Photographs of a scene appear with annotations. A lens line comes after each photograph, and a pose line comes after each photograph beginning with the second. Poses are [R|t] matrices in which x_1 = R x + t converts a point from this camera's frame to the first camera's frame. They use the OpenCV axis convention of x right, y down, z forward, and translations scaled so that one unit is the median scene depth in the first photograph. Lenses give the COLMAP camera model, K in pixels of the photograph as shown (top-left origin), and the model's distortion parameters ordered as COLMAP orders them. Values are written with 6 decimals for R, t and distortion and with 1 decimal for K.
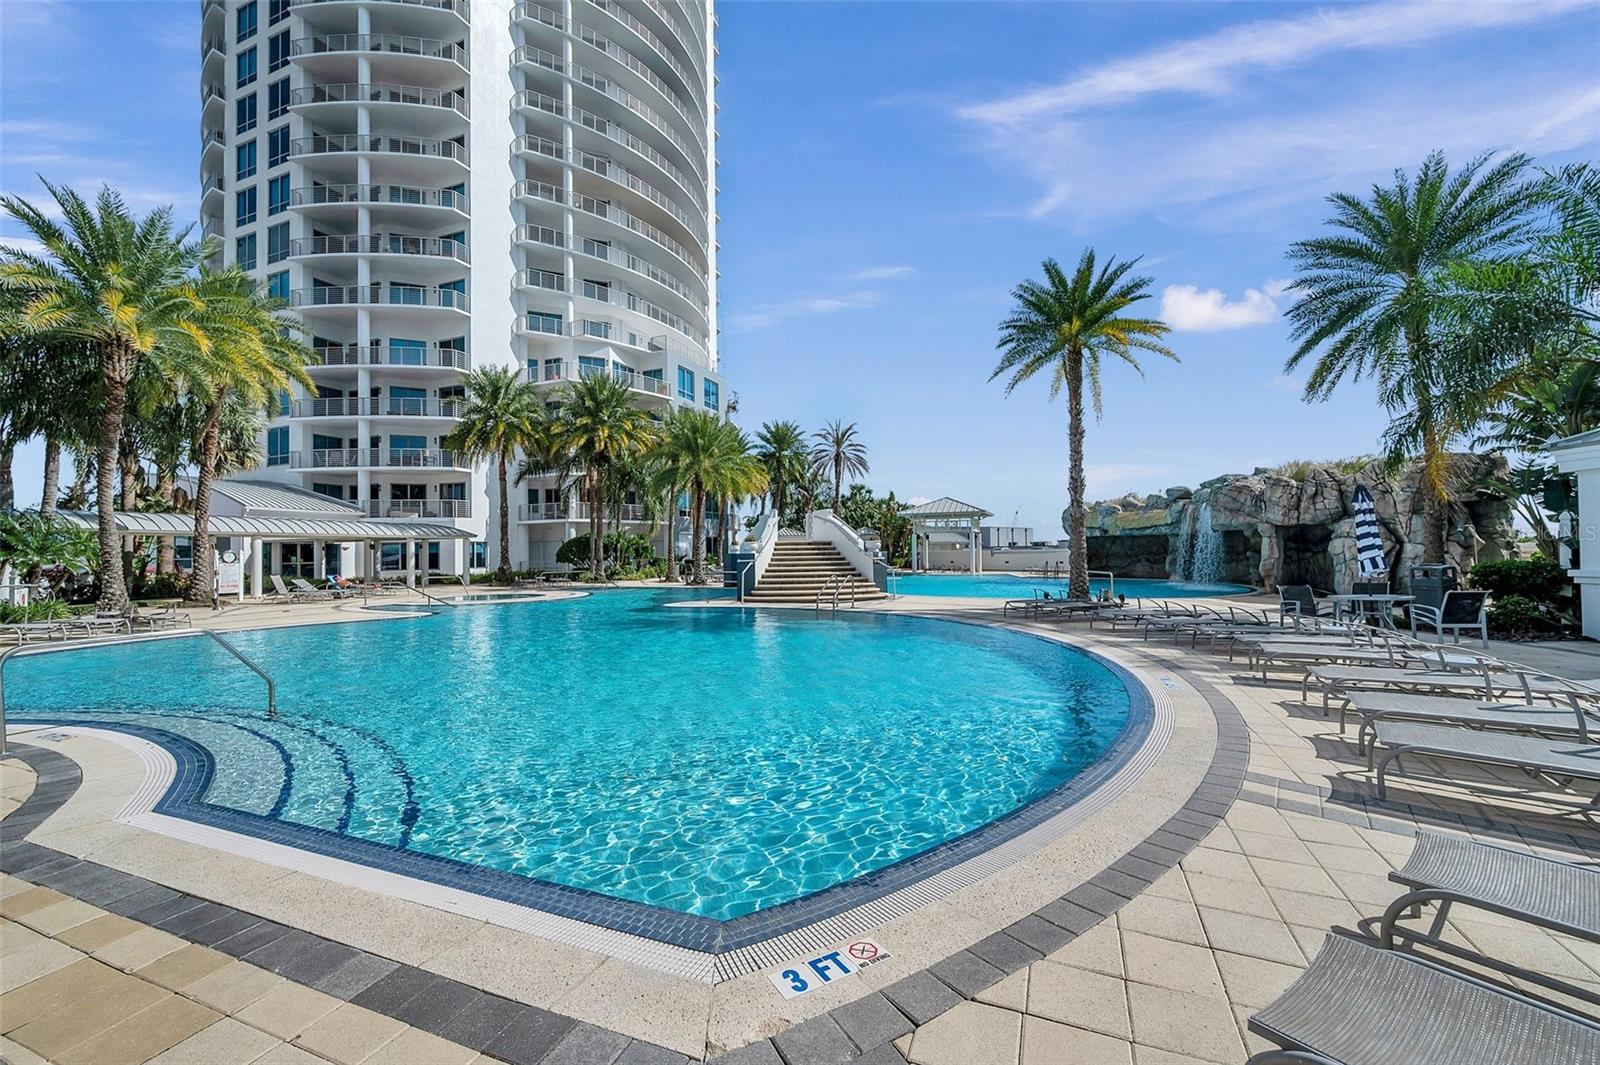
lens RADIAL K [[657.5, 0, 801.2], [0, 657.5, 545.8], [0, 0, 1]] dist [-0.000879, -0.000027]
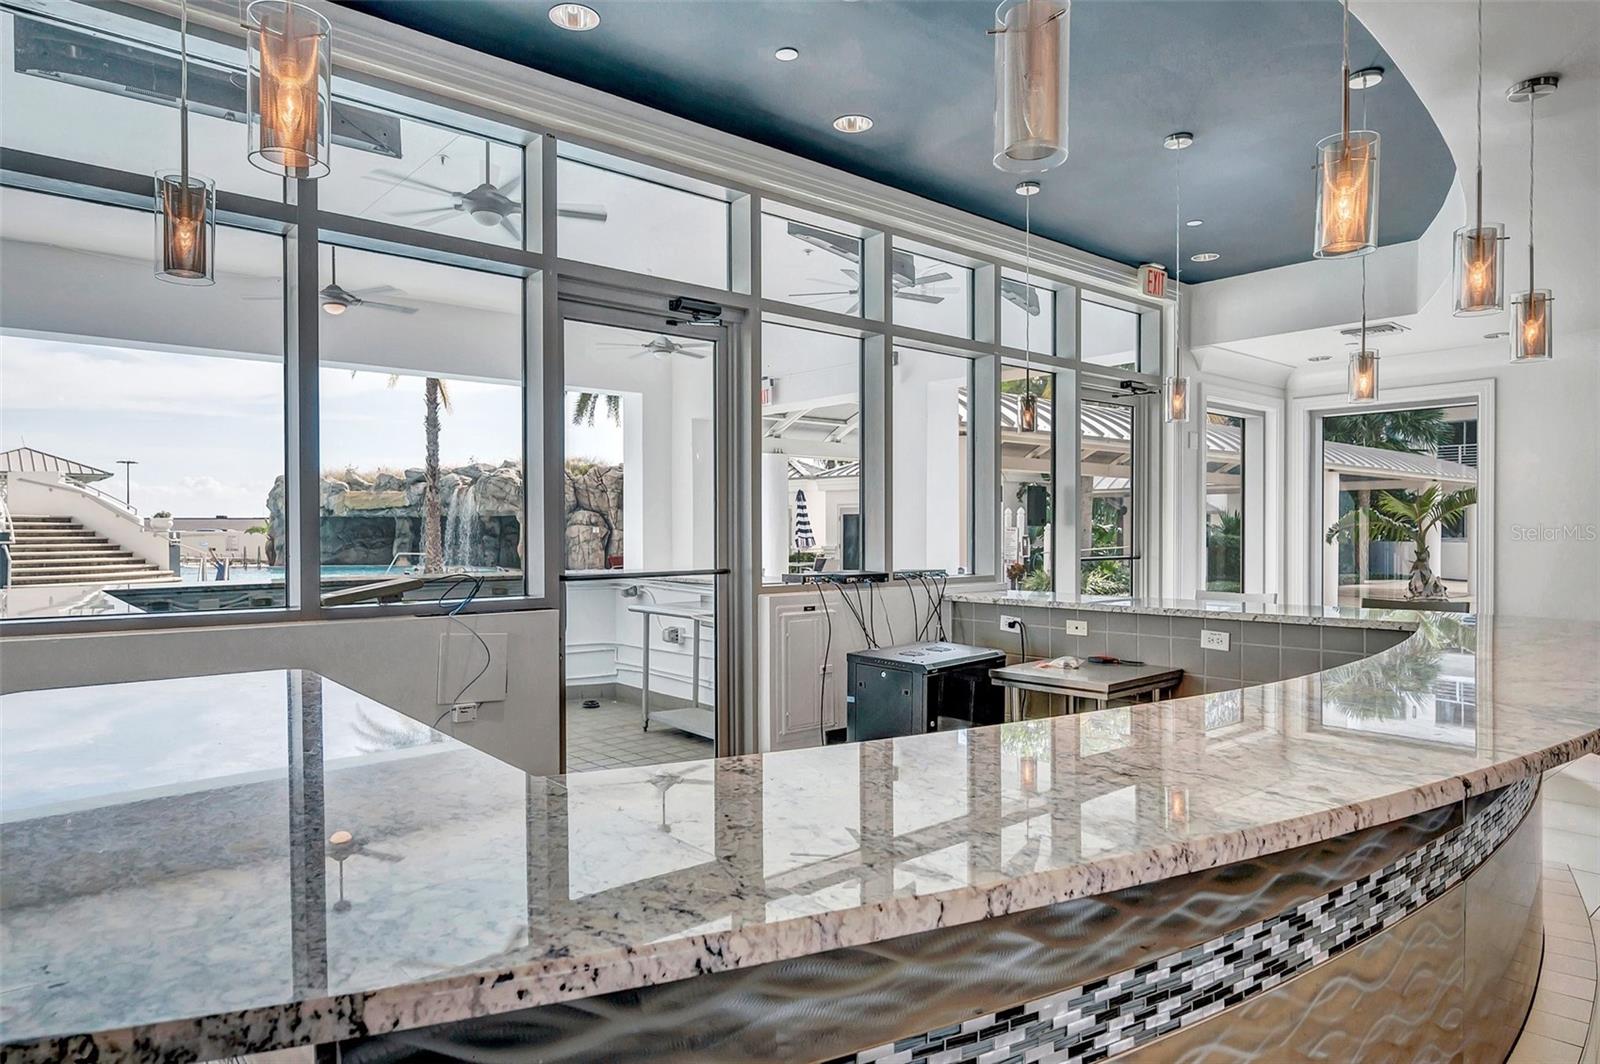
lens RADIAL K [[968.0, 0, 797.9], [0, 968.0, 536.4], [0, 0, 1]] dist [0.001377, 0.000706]
pose [[0.454425, 0.006537, 0.890761, -0.586767], [-0.013980, 0.999902, -0.000206, 0.004136], [-0.890675, -0.012359, 0.454472, -0.213879]]
